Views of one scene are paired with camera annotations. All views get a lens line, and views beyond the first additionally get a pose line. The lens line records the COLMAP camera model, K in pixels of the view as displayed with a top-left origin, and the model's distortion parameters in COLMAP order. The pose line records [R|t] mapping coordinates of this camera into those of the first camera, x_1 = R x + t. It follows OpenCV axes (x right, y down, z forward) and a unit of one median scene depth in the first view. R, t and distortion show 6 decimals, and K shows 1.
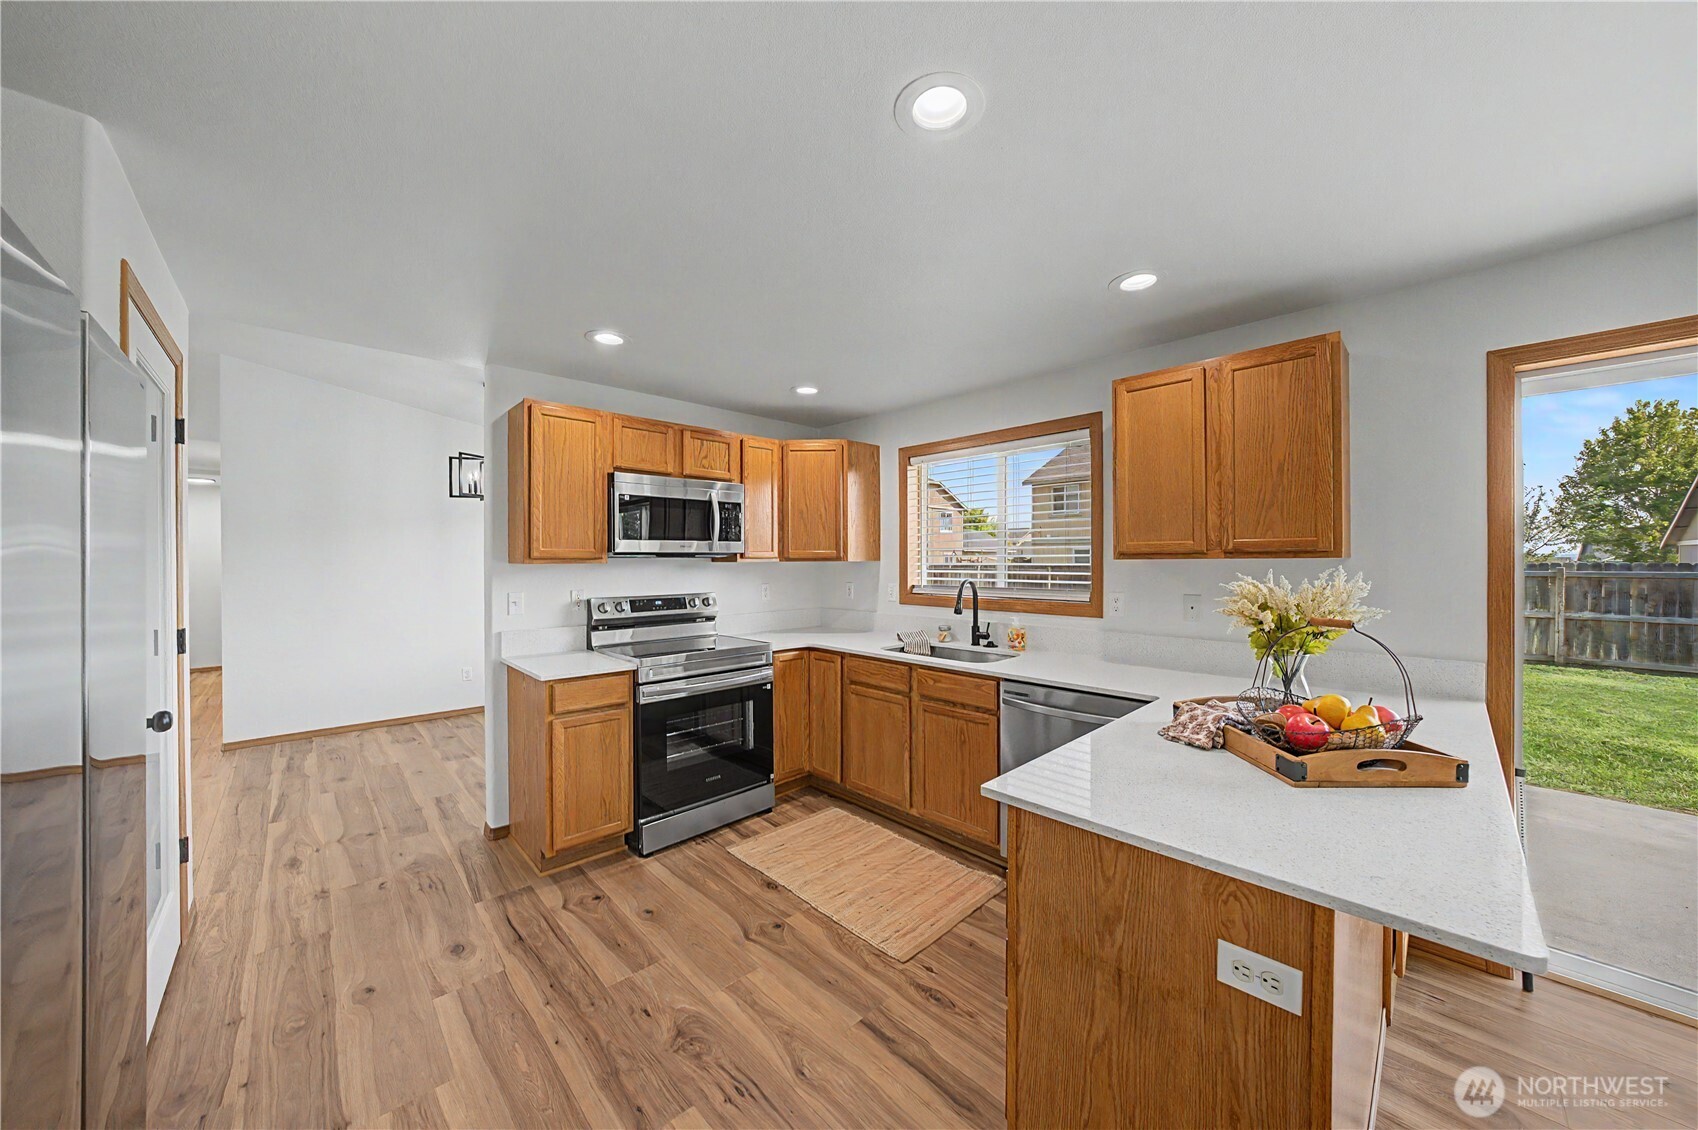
lens RADIAL K [[585.2, 0, 848.4], [0, 585.2, 562.5], [0, 0, 1]] dist [-0.030109, 0.006446]
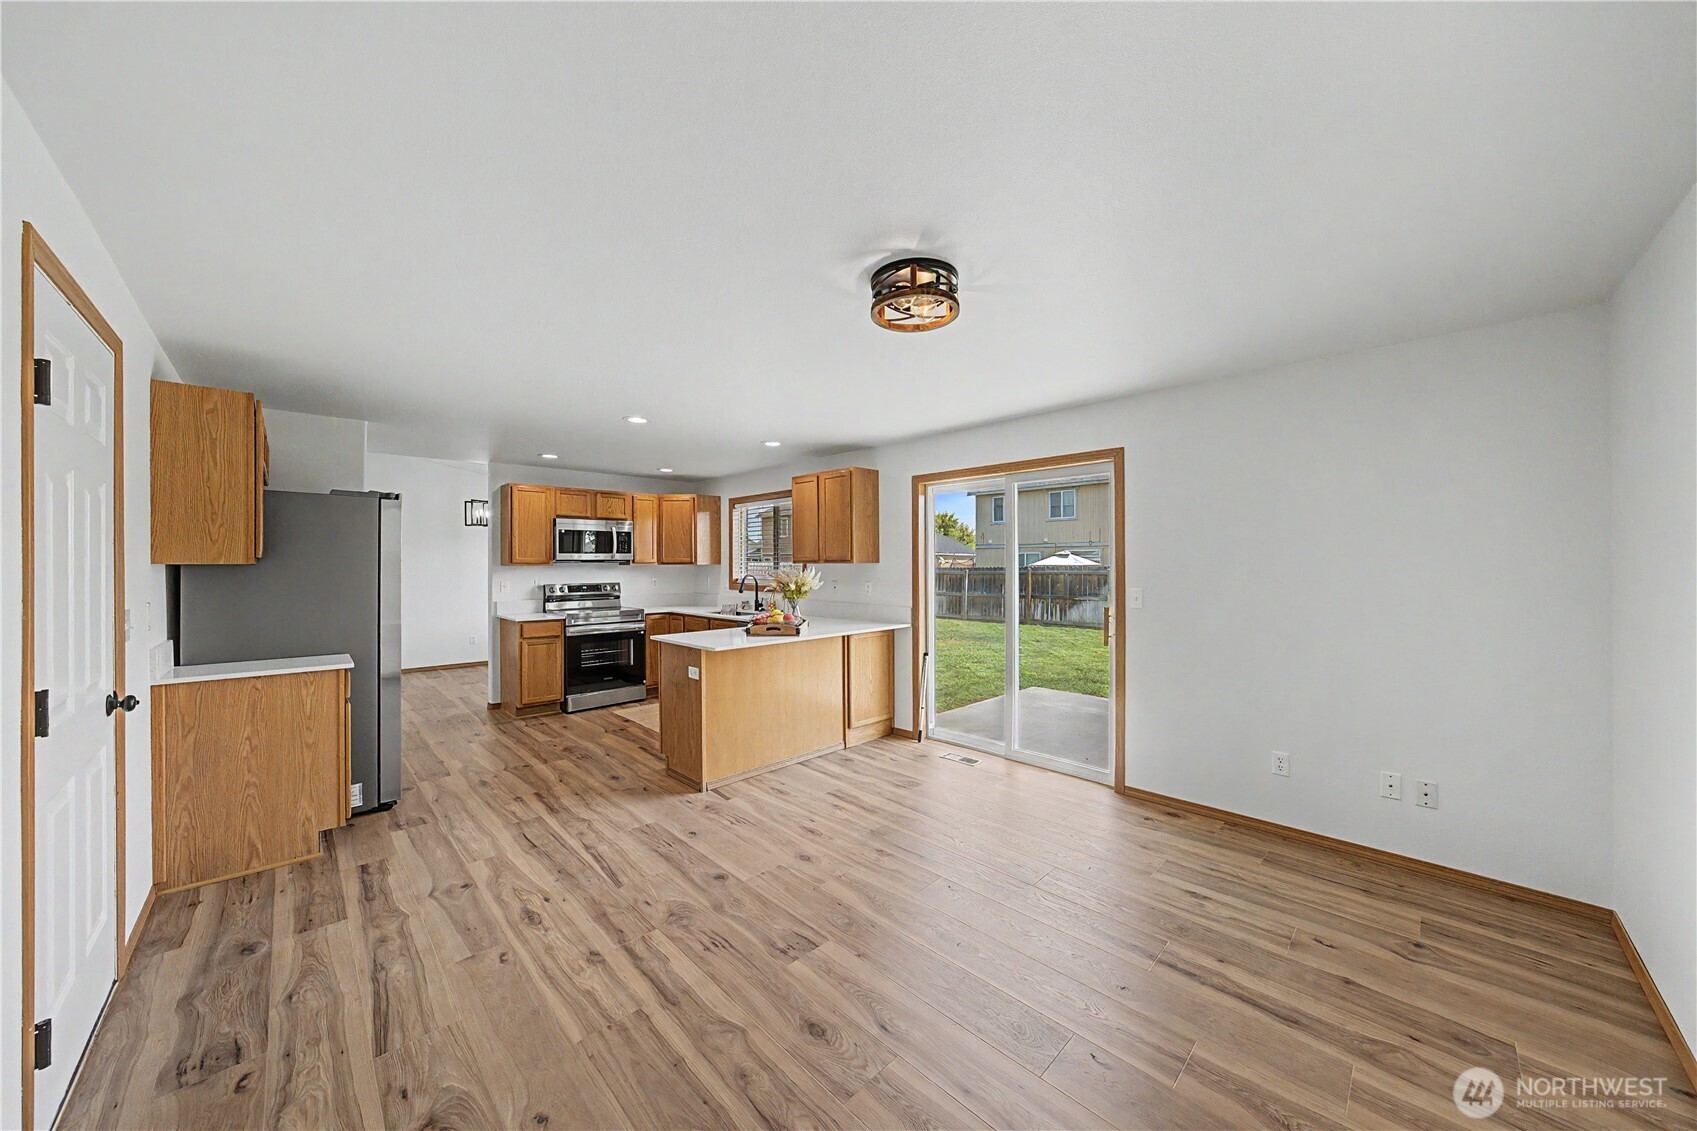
lens RADIAL K [[584.9, 0, 847.9], [0, 584.9, 563.0], [0, 0, 1]] dist [-0.030109, 0.006446]
pose [[0.999955, 0.000193, 0.009514, 0.506746], [-0.000156, 0.999992, -0.003915, 0.000169], [-0.009515, 0.003914, 0.999947, -0.865217]]
